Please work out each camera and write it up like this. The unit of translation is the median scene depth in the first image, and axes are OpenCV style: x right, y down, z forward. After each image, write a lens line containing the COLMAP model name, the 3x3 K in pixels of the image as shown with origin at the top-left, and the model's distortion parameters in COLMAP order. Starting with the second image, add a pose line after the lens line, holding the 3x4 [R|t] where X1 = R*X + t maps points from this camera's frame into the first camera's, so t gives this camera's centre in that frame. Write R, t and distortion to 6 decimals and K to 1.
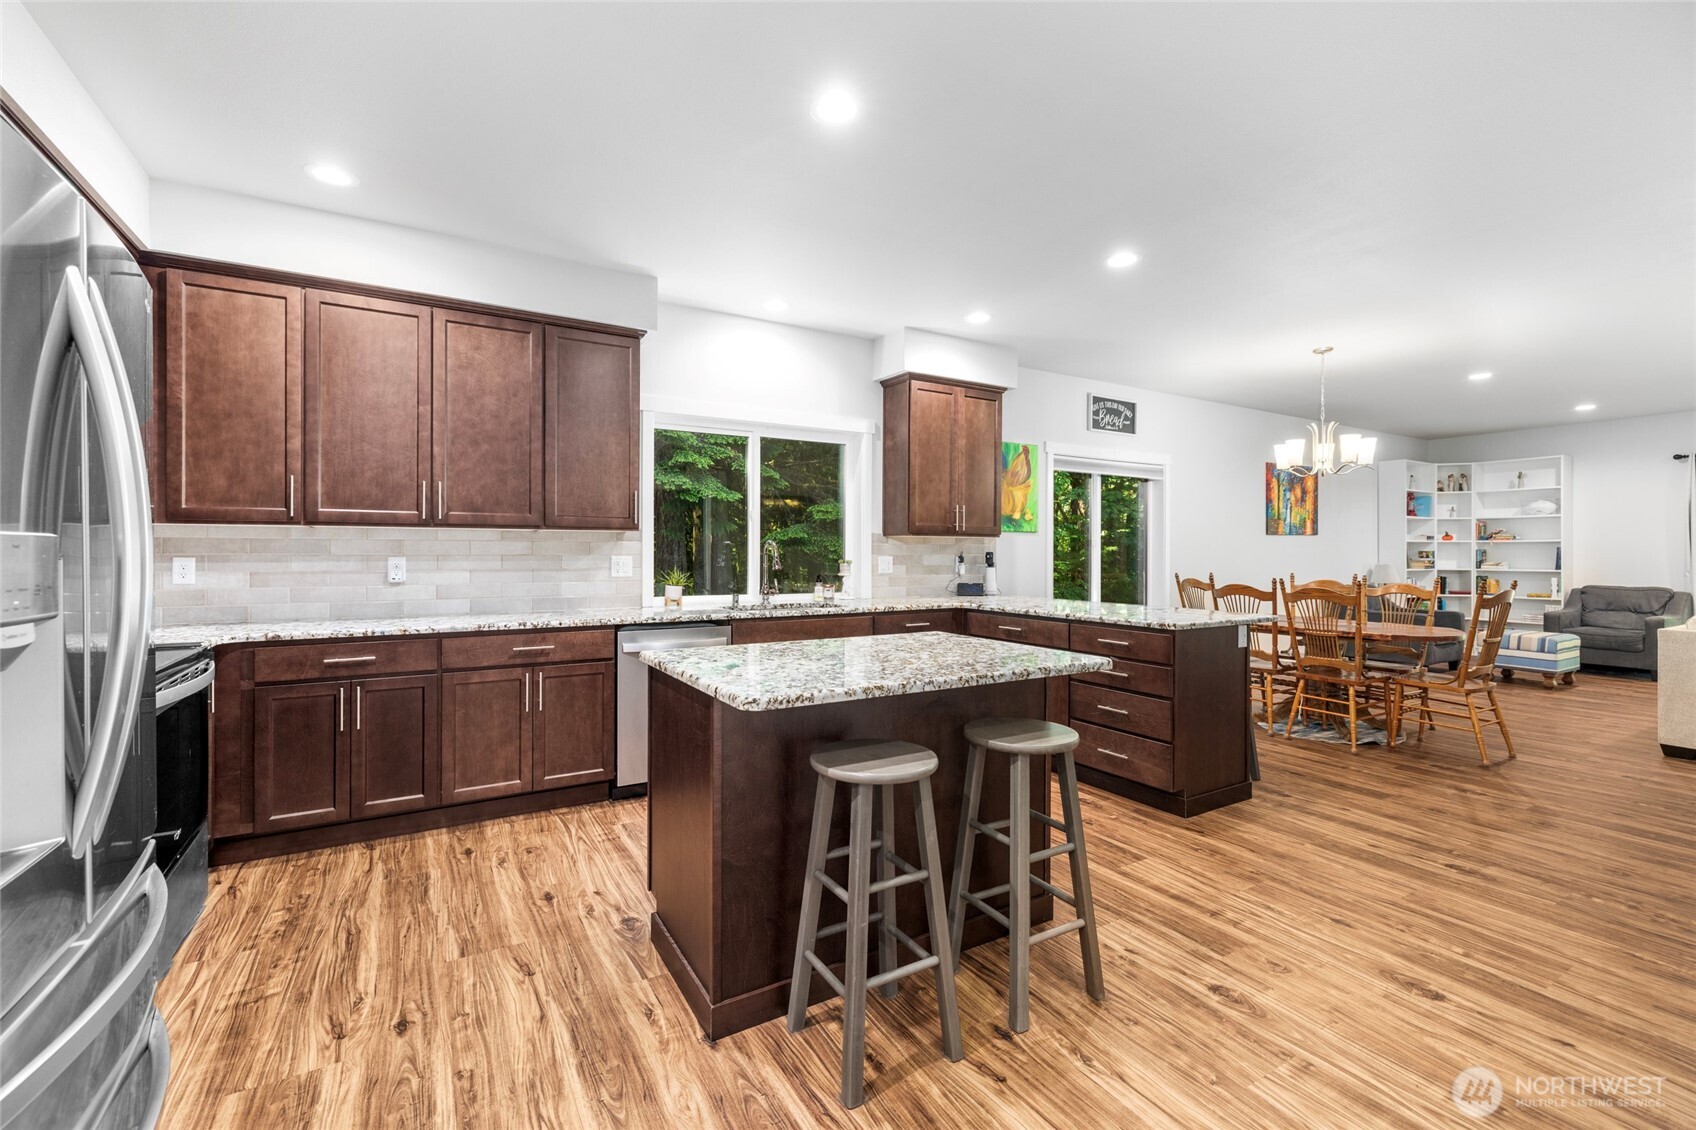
lens RADIAL K [[710.3, 0, 832.2], [0, 710.3, 553.4], [0, 0, 1]] dist [-0.000841, 0.000079]
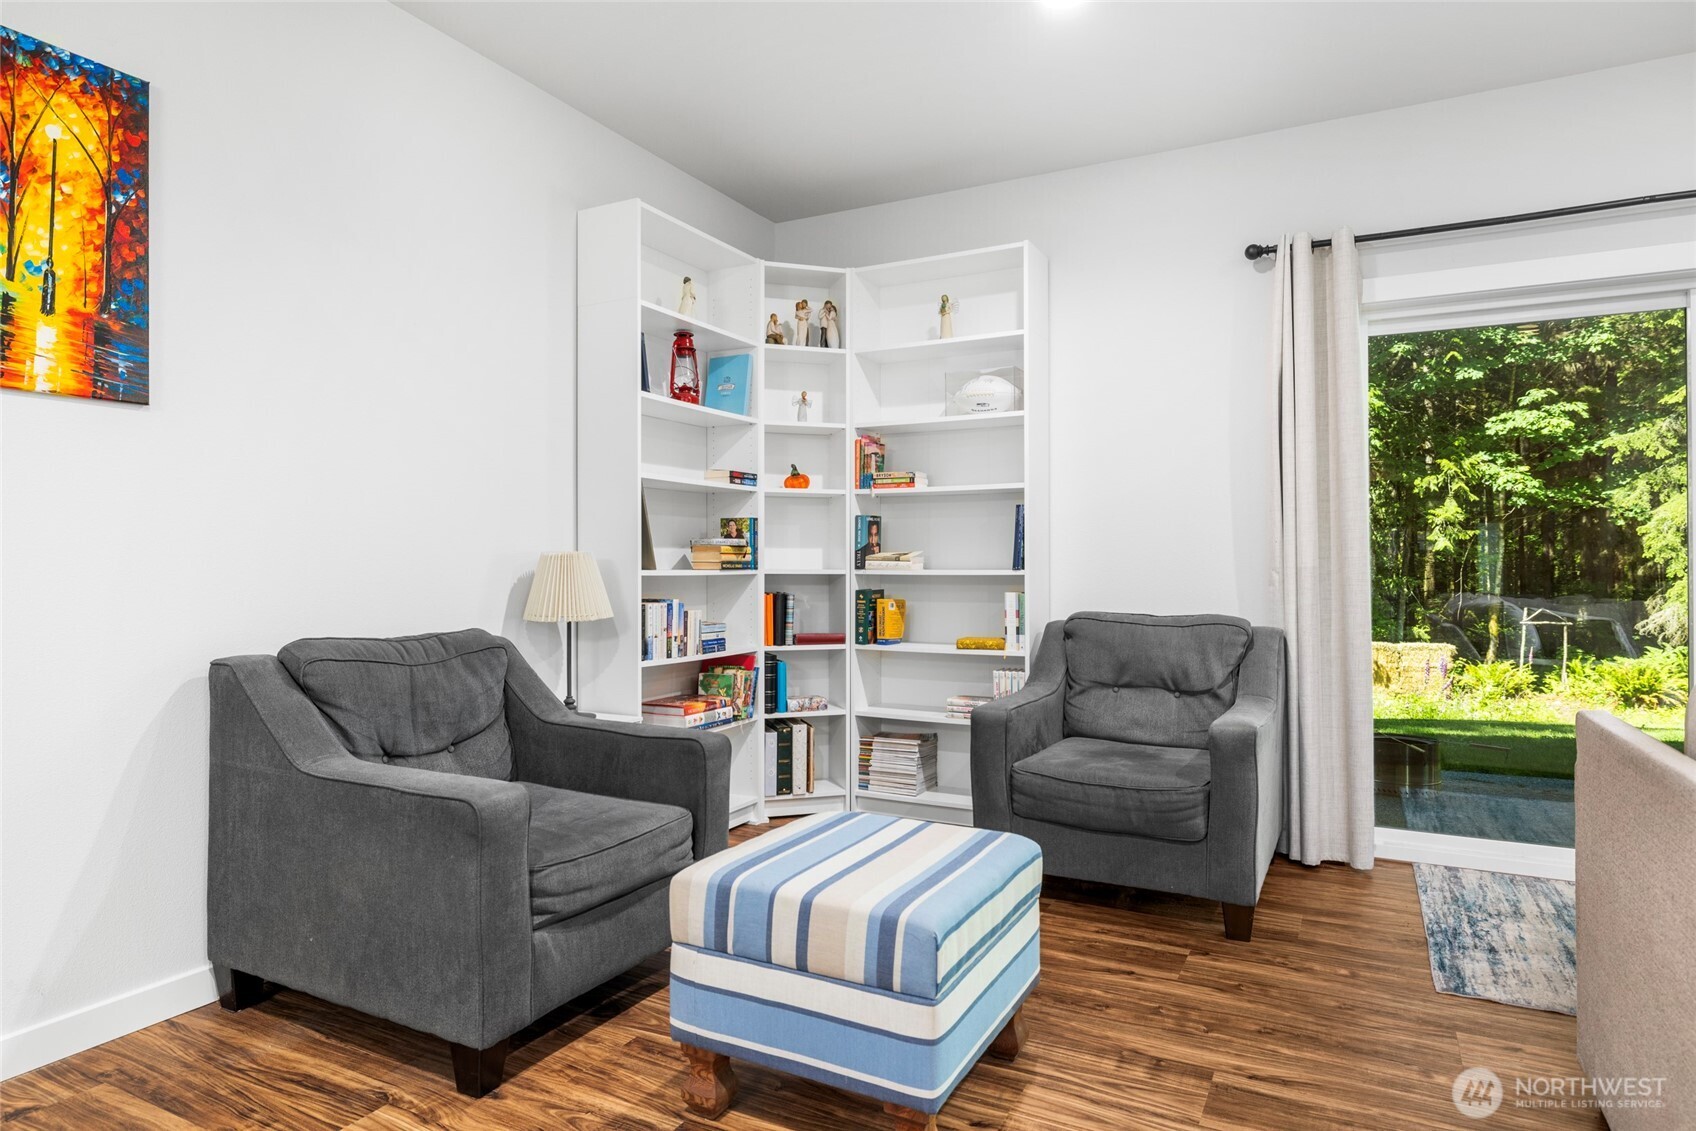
lens RADIAL K [[995.5, 0, 849.4], [0, 995.5, 553.8], [0, 0, 1]] dist [0.002784, -0.004914]
pose [[0.840789, 0.004846, 0.541341, 1.145046], [0.001204, 0.999941, -0.010823, 0.034335], [-0.541362, 0.009751, 0.840733, 1.054318]]
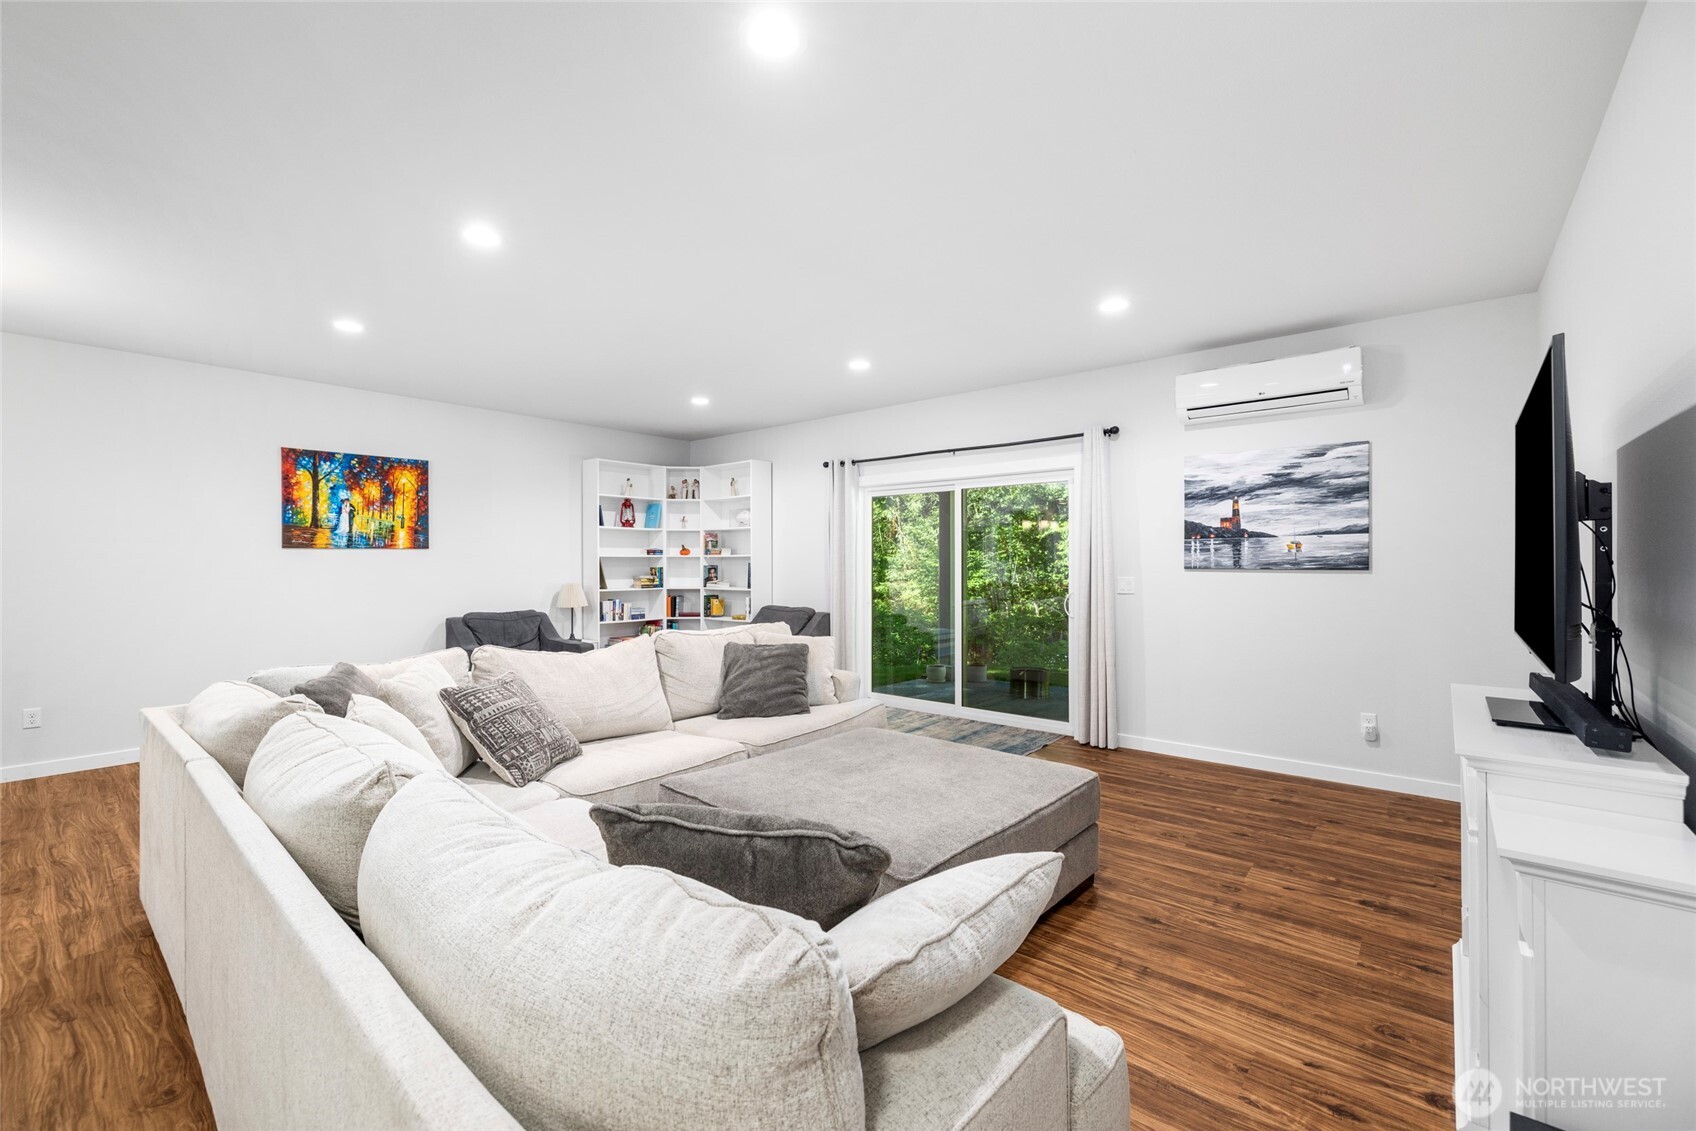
lens RADIAL K [[710.3, 0, 846.0], [0, 710.3, 552.8], [0, 0, 1]] dist [-0.000841, 0.000079]
pose [[0.938322, 0.000194, 0.345762, 1.378732], [0.004822, 0.999895, -0.013649, -0.014275], [-0.345729, 0.014475, 0.938223, 0.204321]]
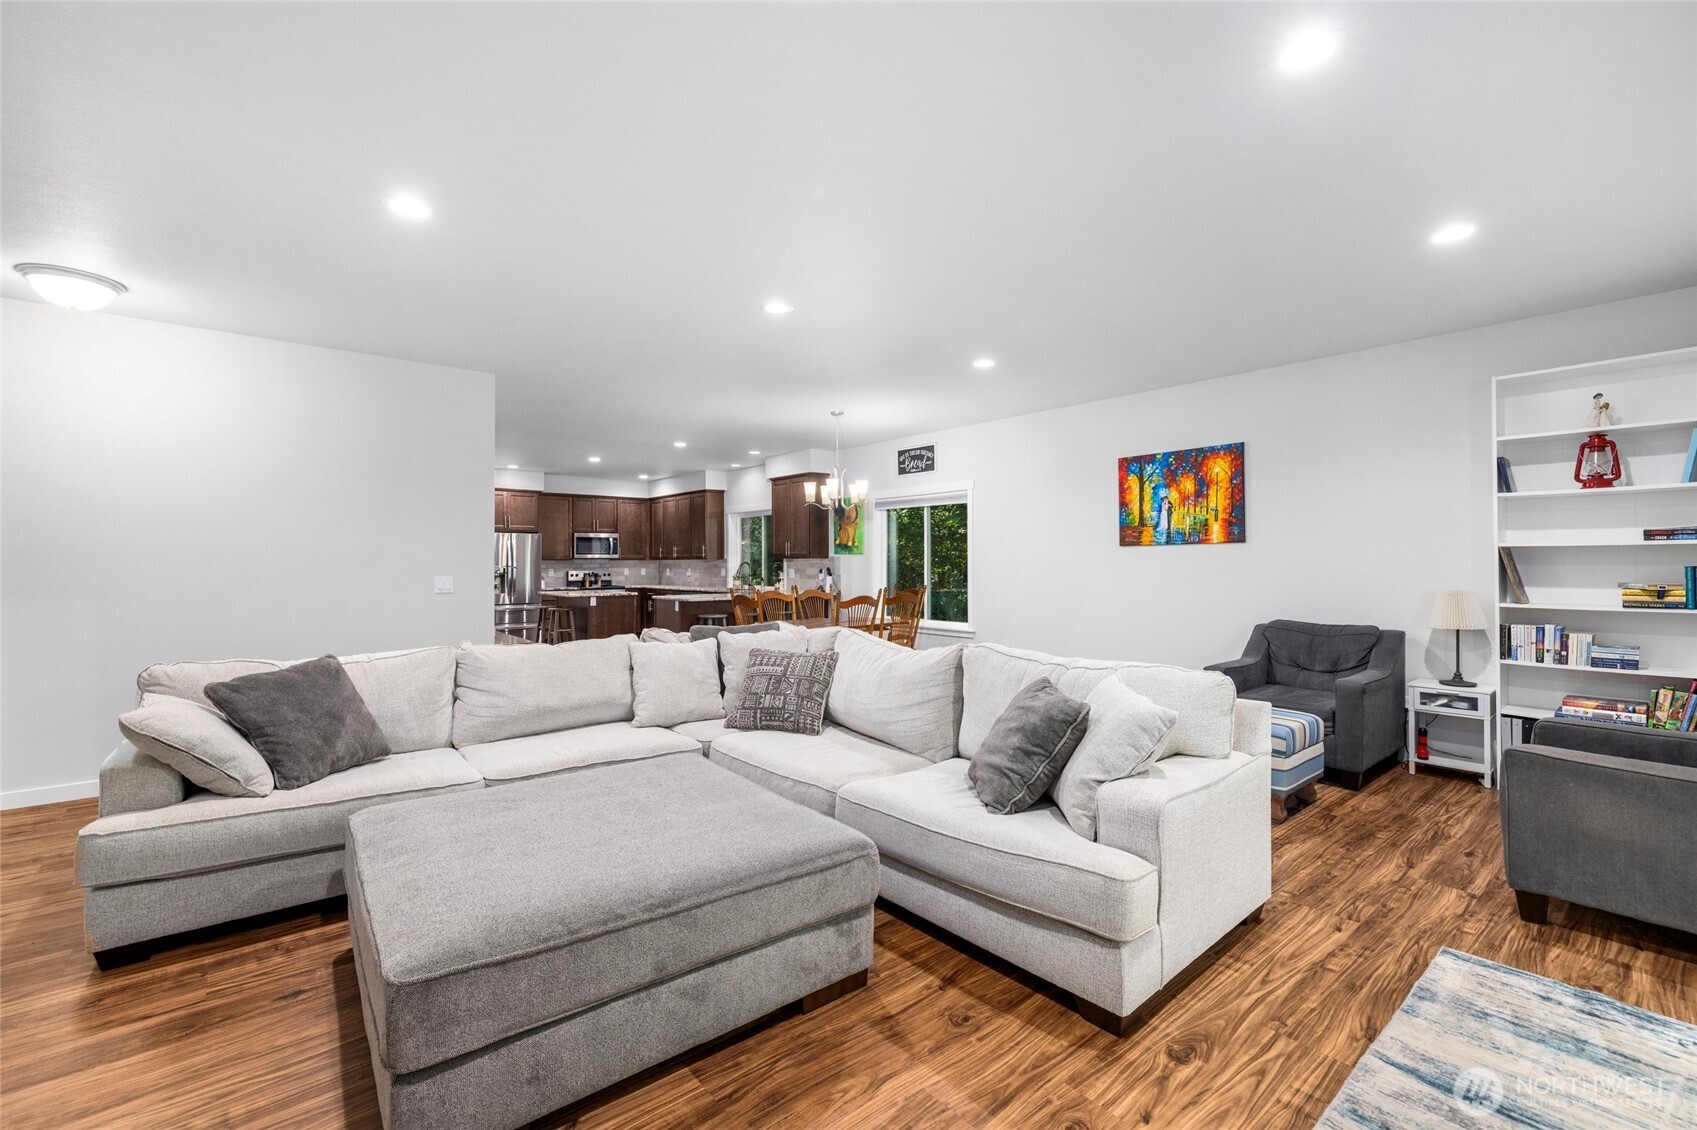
lens RADIAL K [[710.7, 0, 845.8], [0, 710.7, 565.3], [0, 0, 1]] dist [-0.000841, 0.000079]
pose [[0.174260, -0.002953, -0.984695, 2.095975], [-0.003777, 0.999986, -0.003668, -0.000365], [0.984692, 0.004358, 0.174247, 0.837989]]
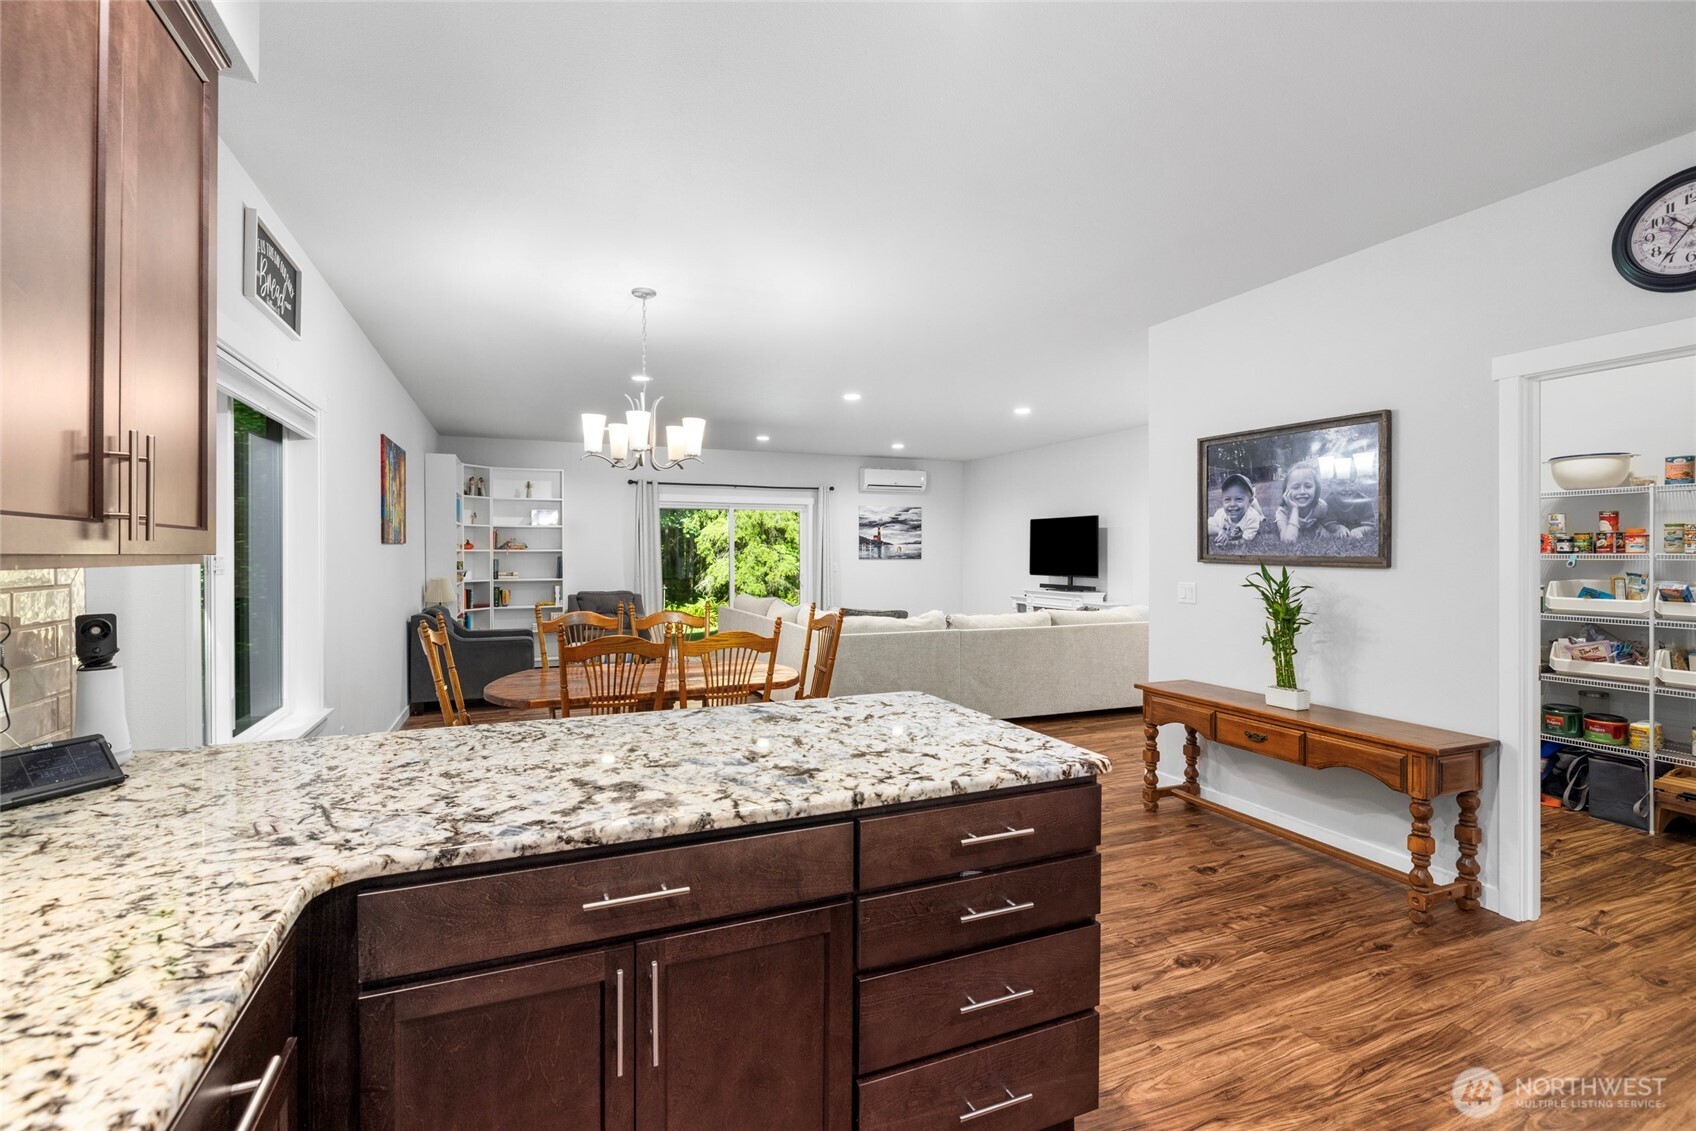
lens RADIAL K [[746.4, 0, 832.4], [0, 746.4, 554.2], [0, 0, 1]] dist [-0.006943, 0.002221]
pose [[0.133131, -0.006175, 0.991079, -0.030742], [0.002917, 0.999979, 0.005838, -0.029423], [-0.991094, 0.002114, 0.133146, 0.753770]]
